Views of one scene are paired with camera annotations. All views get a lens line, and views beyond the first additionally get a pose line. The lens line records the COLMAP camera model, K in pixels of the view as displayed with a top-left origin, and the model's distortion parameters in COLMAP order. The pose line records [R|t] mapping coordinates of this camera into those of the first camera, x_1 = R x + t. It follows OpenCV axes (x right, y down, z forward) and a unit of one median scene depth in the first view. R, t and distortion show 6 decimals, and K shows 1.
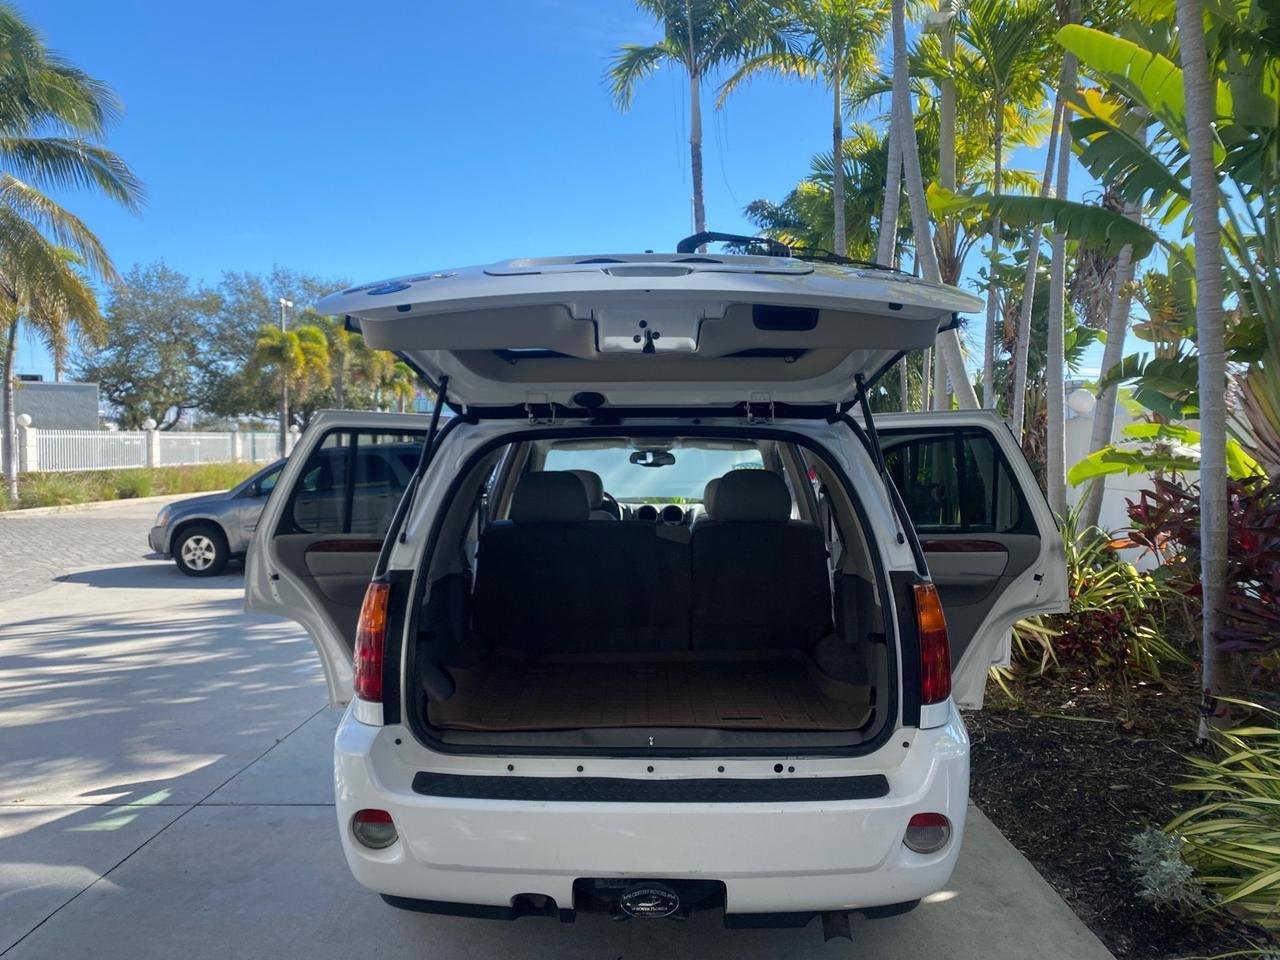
lens RADIAL K [[981.5, 0, 637.8], [0, 981.5, 457.1], [0, 0, 1]] dist [0.026759, -0.025243]
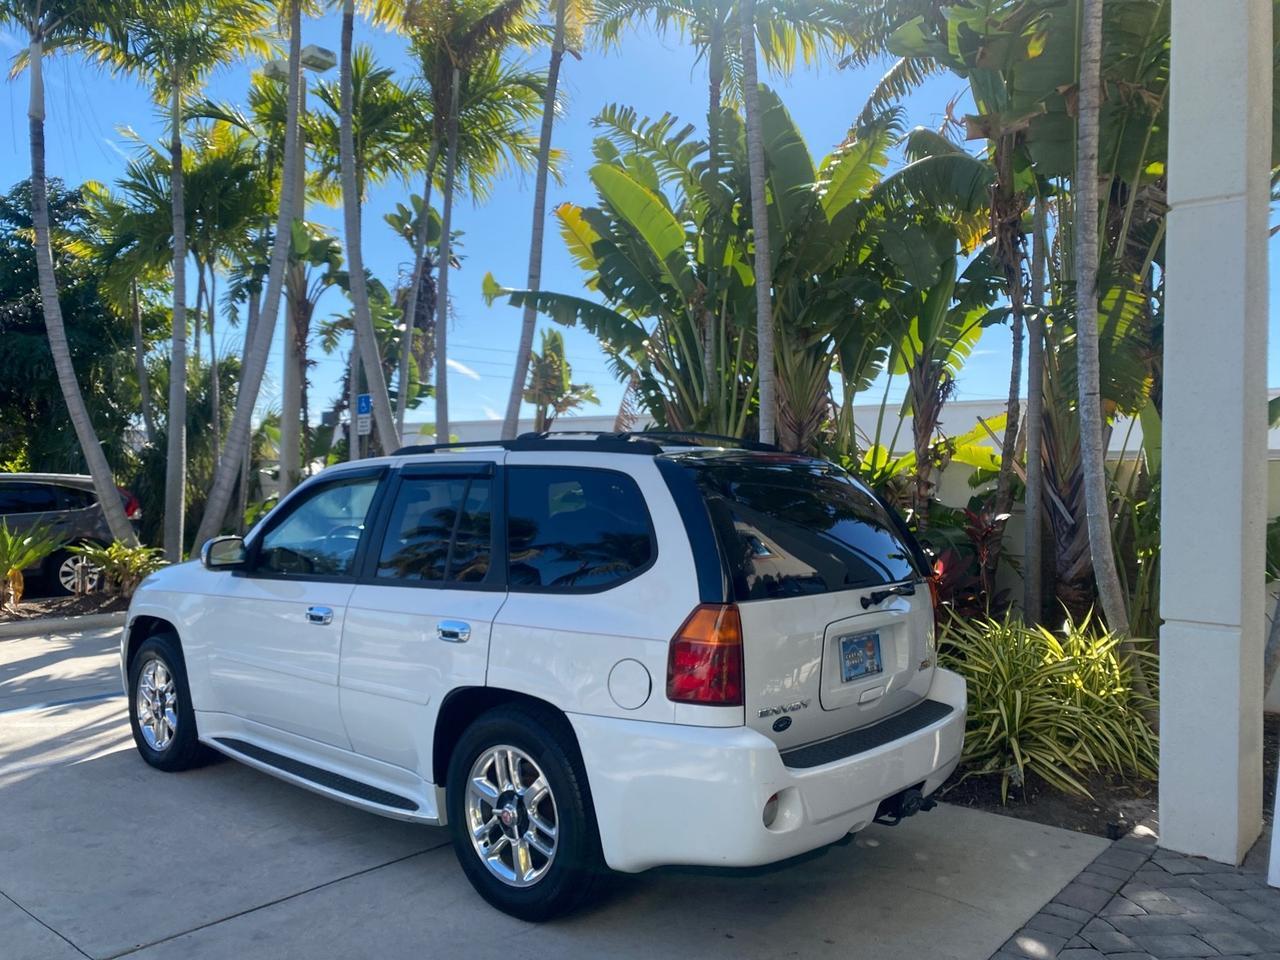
lens RADIAL K [[981.5, 0, 641.4], [0, 981.5, 474.5], [0, 0, 1]] dist [0.026759, -0.025243]
pose [[0.637875, 0.022770, 0.769803, -0.283981], [-0.007774, 0.999702, -0.023128, 0.000348], [-0.770101, 0.008768, 0.637862, 0.078160]]
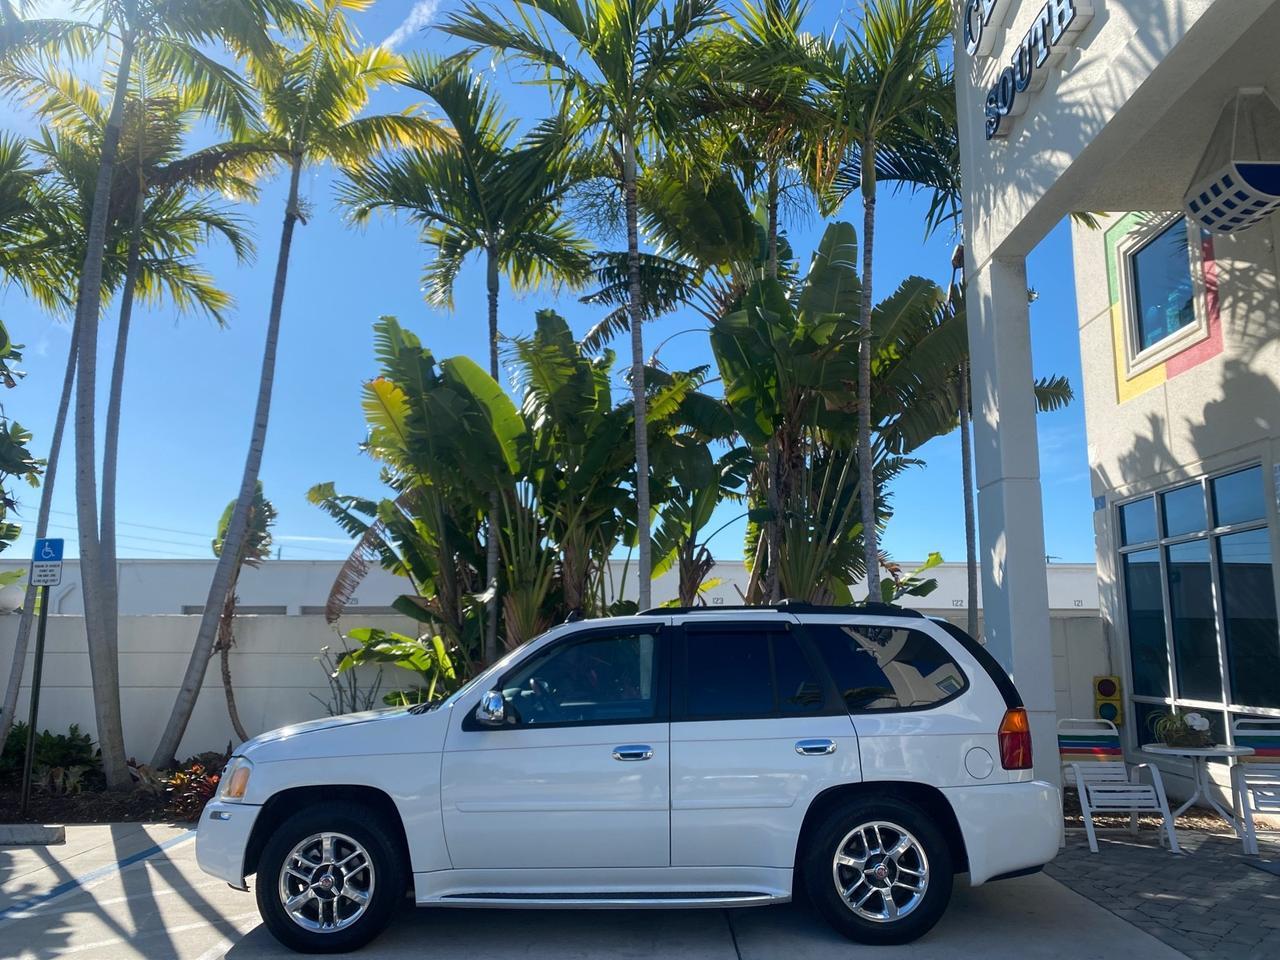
lens RADIAL K [[981.5, 0, 636.4], [0, 981.5, 475.9], [0, 0, 1]] dist [0.026759, -0.025243]
pose [[-0.008509, 0.170805, 0.985268, -0.532564], [0.014839, 0.985217, -0.170668, -0.001278], [-0.999854, 0.013168, -0.010918, 0.413652]]
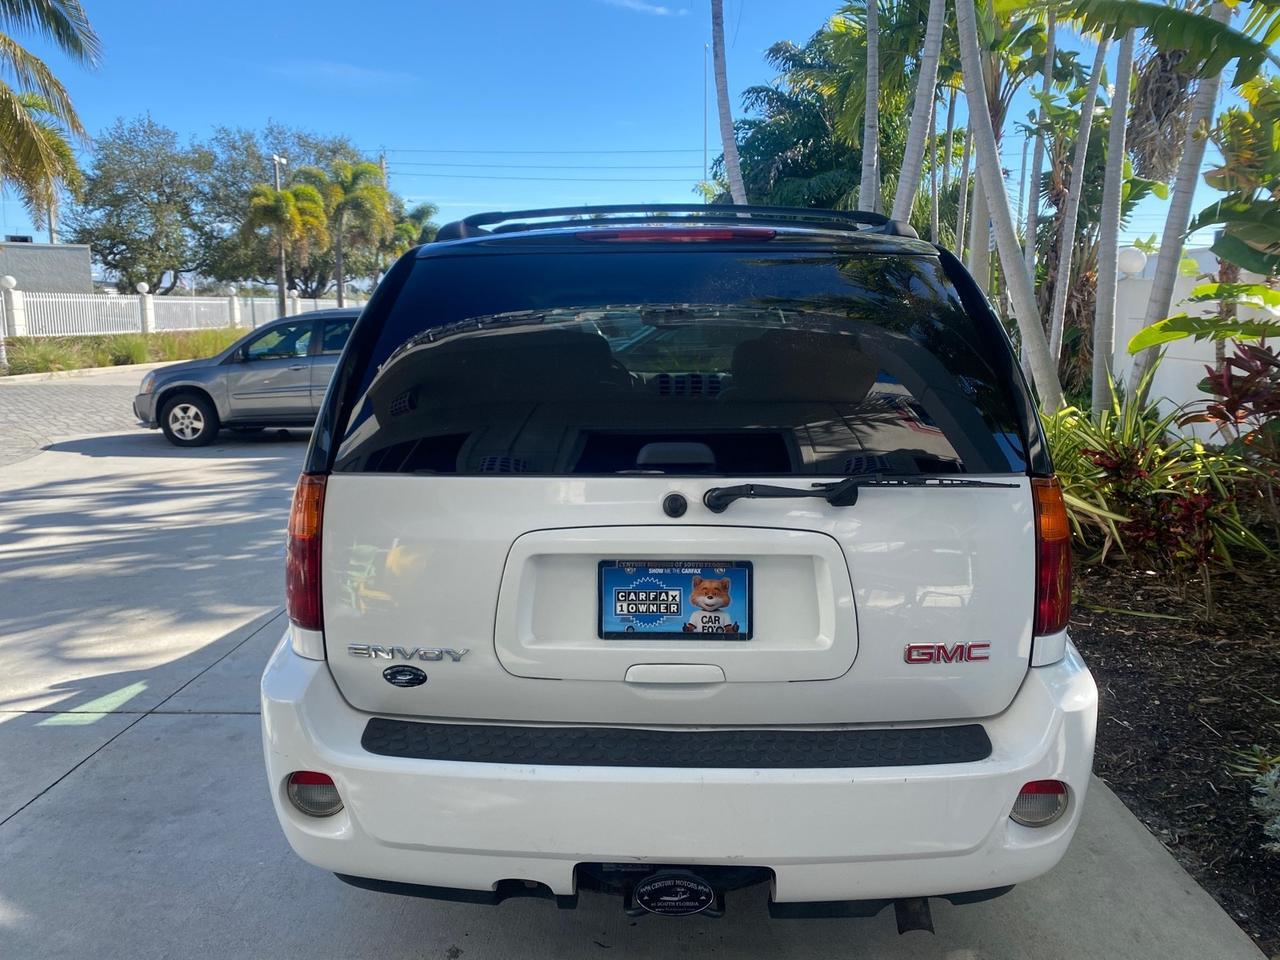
lens RADIAL K [[981.5, 0, 642.3], [0, 981.5, 463.6], [0, 0, 1]] dist [0.026759, -0.025243]
pose [[0.999985, 0.003308, -0.004356, -0.002076], [-0.002670, 0.990253, 0.139255, 0.003690], [0.004775, -0.139241, 0.990247, 0.061281]]
